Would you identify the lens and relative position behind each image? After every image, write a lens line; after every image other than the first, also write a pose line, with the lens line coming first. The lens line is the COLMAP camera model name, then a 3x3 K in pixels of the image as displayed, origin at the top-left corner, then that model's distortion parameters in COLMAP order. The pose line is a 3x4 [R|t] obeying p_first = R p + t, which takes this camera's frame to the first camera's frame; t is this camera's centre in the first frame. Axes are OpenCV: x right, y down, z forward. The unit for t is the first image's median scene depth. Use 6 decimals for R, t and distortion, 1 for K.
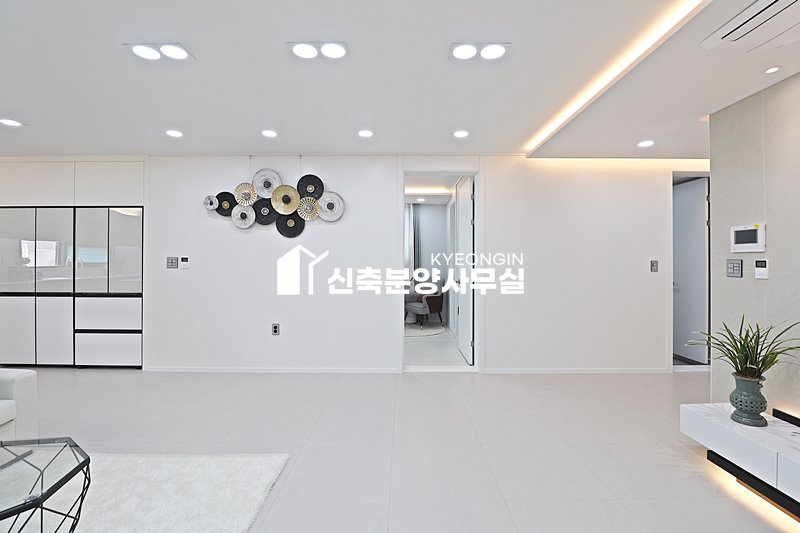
lens RADIAL K [[370.3, 0, 404.6], [0, 370.3, 260.5], [0, 0, 1]] dist [-0.005241, -0.003675]
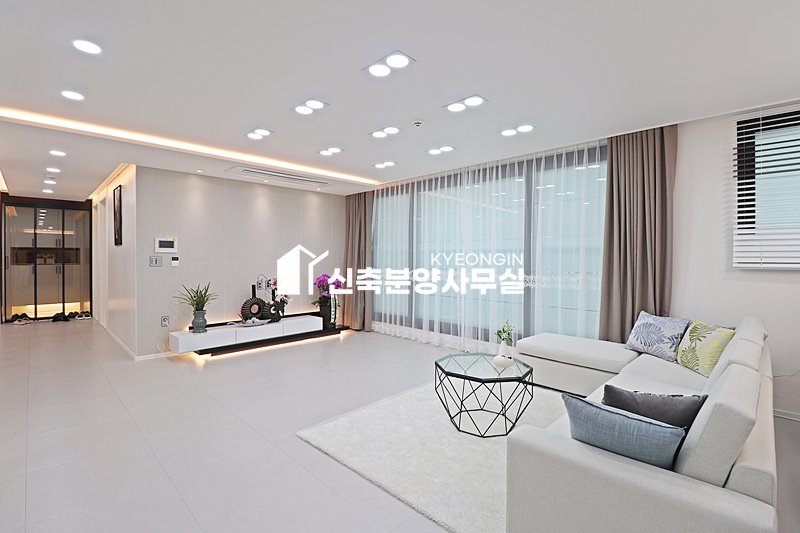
lens RADIAL K [[370.3, 0, 405.3], [0, 370.3, 260.9], [0, 0, 1]] dist [-0.005241, -0.003675]
pose [[-0.716126, -0.009119, 0.697912, -0.763685], [-0.005944, 0.999958, 0.006967, -0.000005], [-0.697946, 0.000841, -0.716150, 0.897992]]
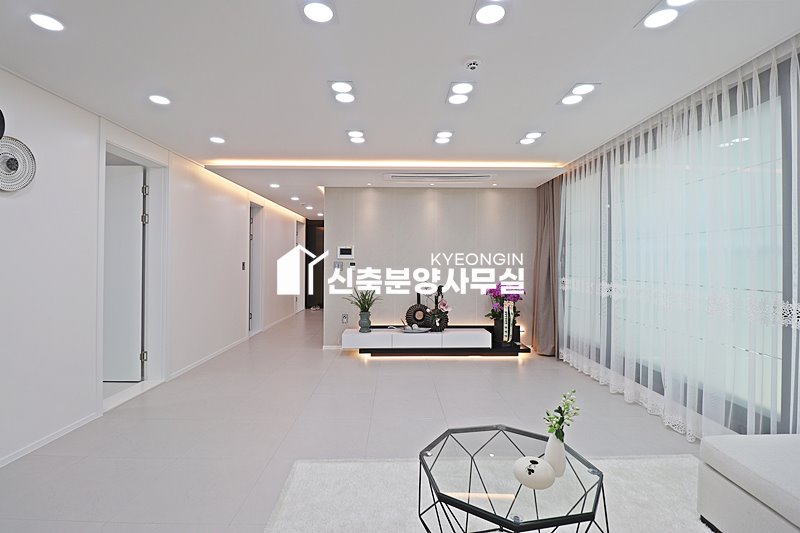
lens RADIAL K [[370.3, 0, 399.9], [0, 370.3, 260.8], [0, 0, 1]] dist [-0.005241, -0.003675]
pose [[-0.015031, 0.002318, 0.999884, -0.755548], [-0.005728, 0.999981, -0.002405, -0.004135], [-0.999871, -0.005763, -0.015017, 0.426072]]
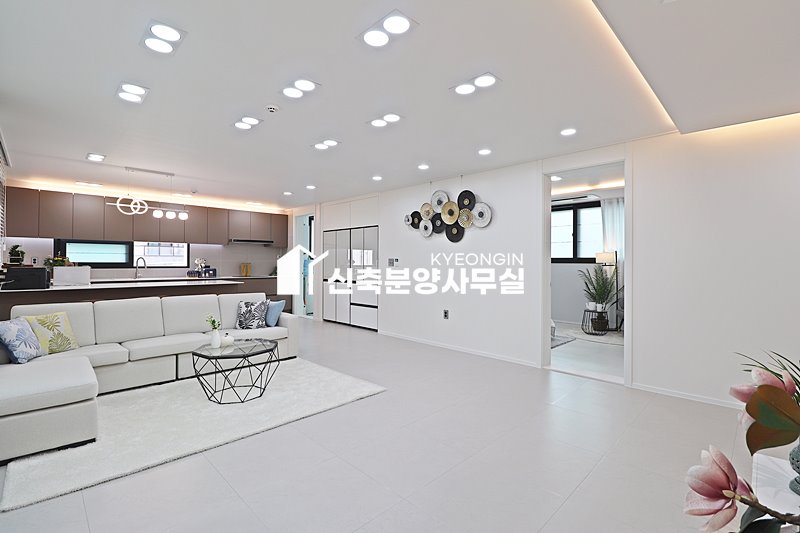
lens RADIAL K [[370.3, 0, 405.3], [0, 370.3, 262.8], [0, 0, 1]] dist [-0.005241, -0.003675]
pose [[0.710295, 0.000942, -0.703903, 0.460301], [0.001228, 0.999996, 0.002577, 0.003895], [0.703903, -0.002695, 0.710291, -0.010513]]
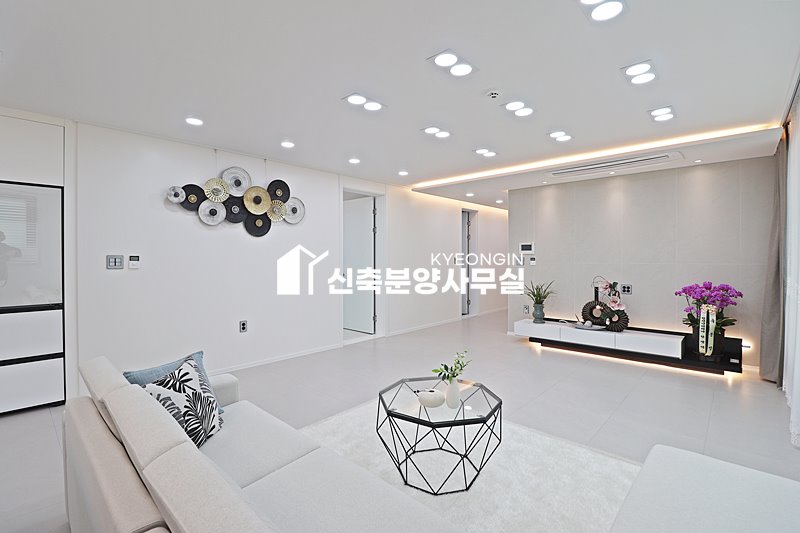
lens RADIAL K [[370.3, 0, 401.6], [0, 370.3, 262.2], [0, 0, 1]] dist [-0.005241, -0.003675]
pose [[0.675413, -0.012185, 0.737339, -0.812333], [0.001402, 0.999883, 0.015239, -0.005285], [-0.737438, -0.009258, 0.675351, -0.005697]]
